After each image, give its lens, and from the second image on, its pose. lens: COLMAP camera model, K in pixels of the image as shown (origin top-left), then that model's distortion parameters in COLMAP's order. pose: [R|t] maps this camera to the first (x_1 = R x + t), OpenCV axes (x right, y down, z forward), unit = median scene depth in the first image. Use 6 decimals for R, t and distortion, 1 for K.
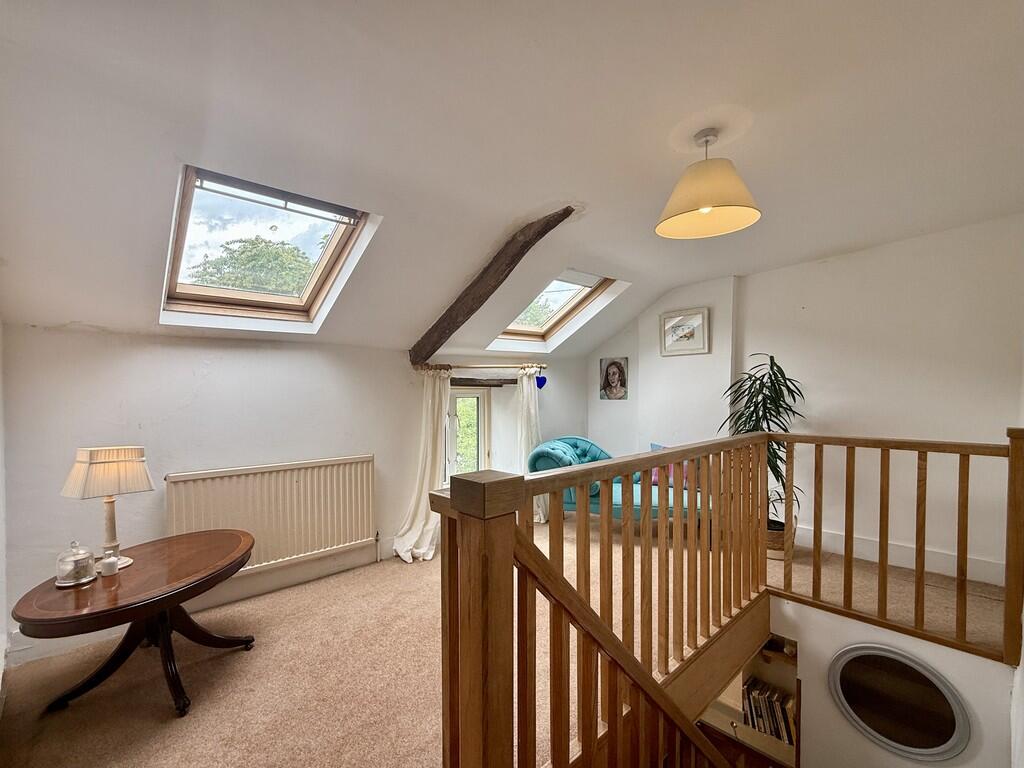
lens RADIAL K [[409.7, 0, 513.1], [0, 409.7, 388.9], [0, 0, 1]] dist [0.000691, 0.000560]
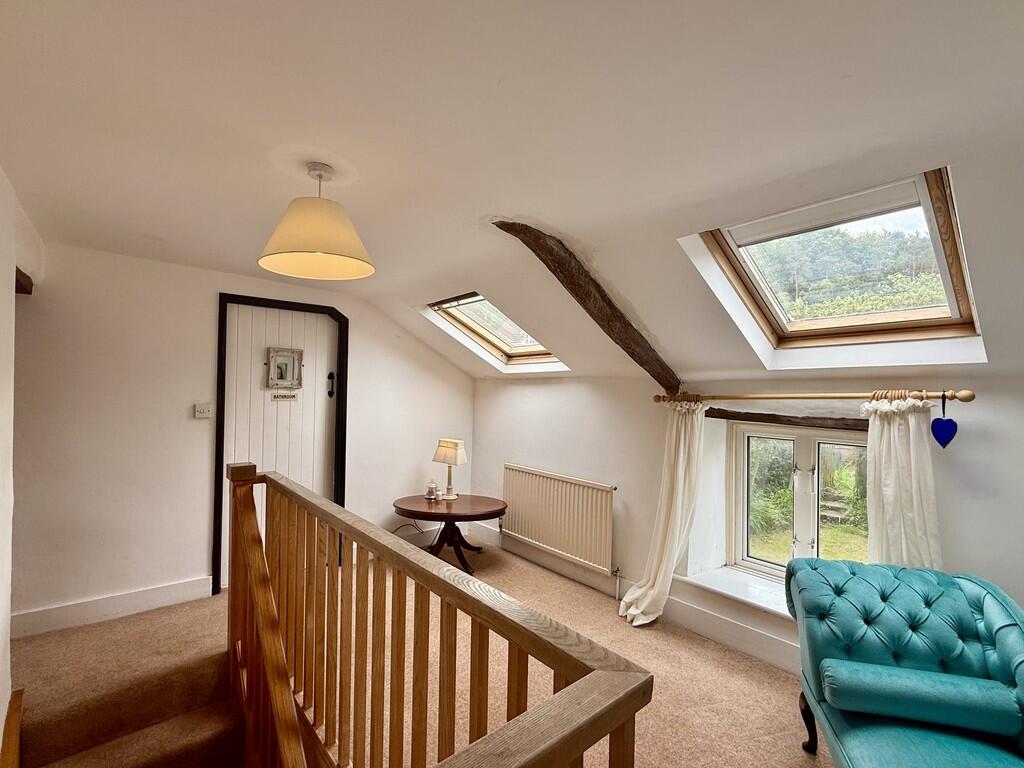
lens RADIAL K [[468.4, 0, 513.3], [0, 468.4, 385.0], [0, 0, 1]] dist [0.002001, 0.000058]
pose [[-0.005807, -0.005065, -0.999970, 0.843473], [-0.020745, 0.999773, -0.004943, -0.079439], [0.999768, 0.020715, -0.005911, 0.807809]]
